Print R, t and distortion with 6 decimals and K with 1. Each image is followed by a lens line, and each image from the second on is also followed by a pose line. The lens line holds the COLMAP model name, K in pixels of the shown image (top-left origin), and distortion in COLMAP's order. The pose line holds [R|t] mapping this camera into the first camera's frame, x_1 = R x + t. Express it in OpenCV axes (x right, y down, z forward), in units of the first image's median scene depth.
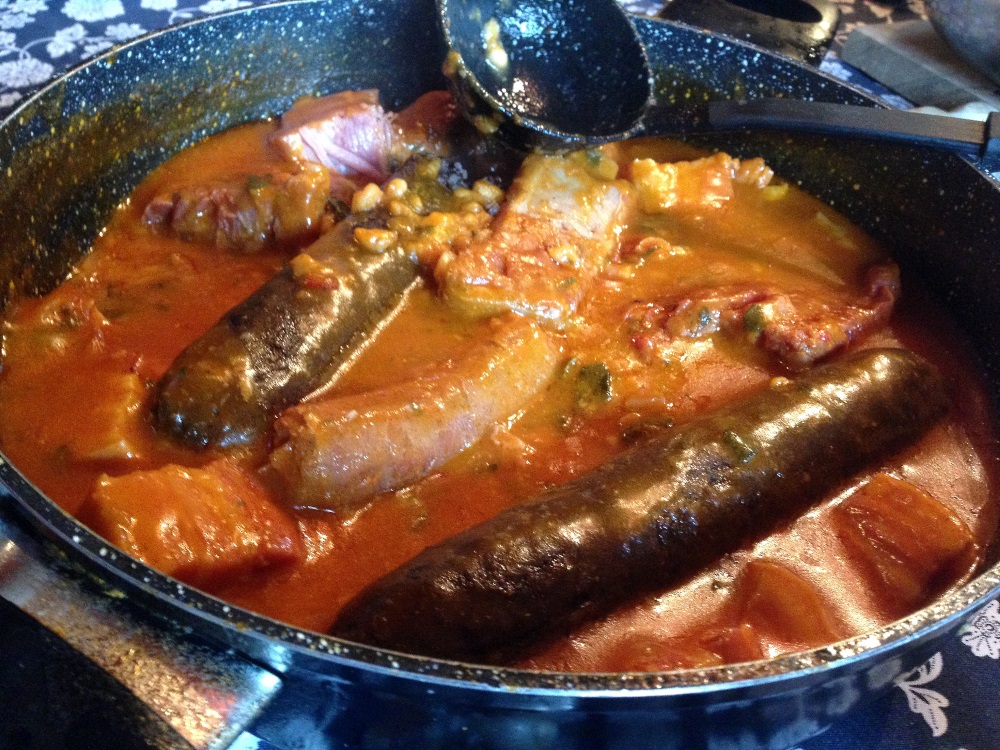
lens RADIAL K [[939.7, 0, 500.0], [0, 939.7, 375.0], [0, 0, 1]] dist [0.194866, -0.344950]
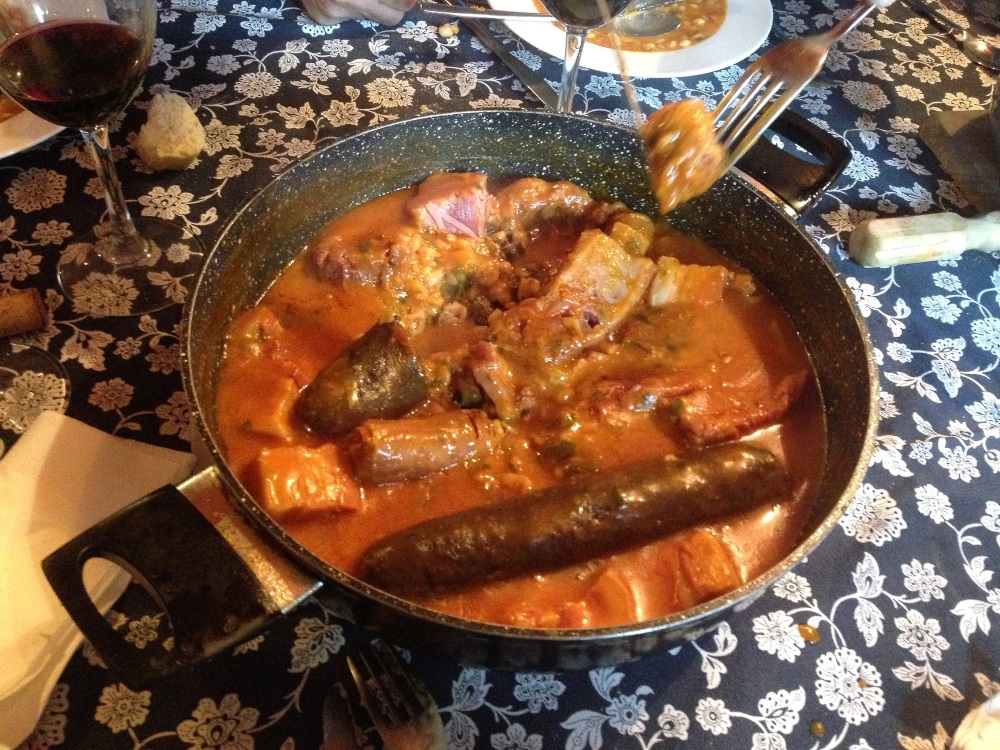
lens RADIAL K [[939.7, 0, 500.0], [0, 939.7, 375.0], [0, 0, 1]] dist [0.194866, -0.344950]
pose [[0.967615, 0.189765, -0.166465, 0.229760], [-0.164885, 0.974463, 0.152428, -0.286707], [0.191140, -0.120044, 0.974195, -0.513158]]
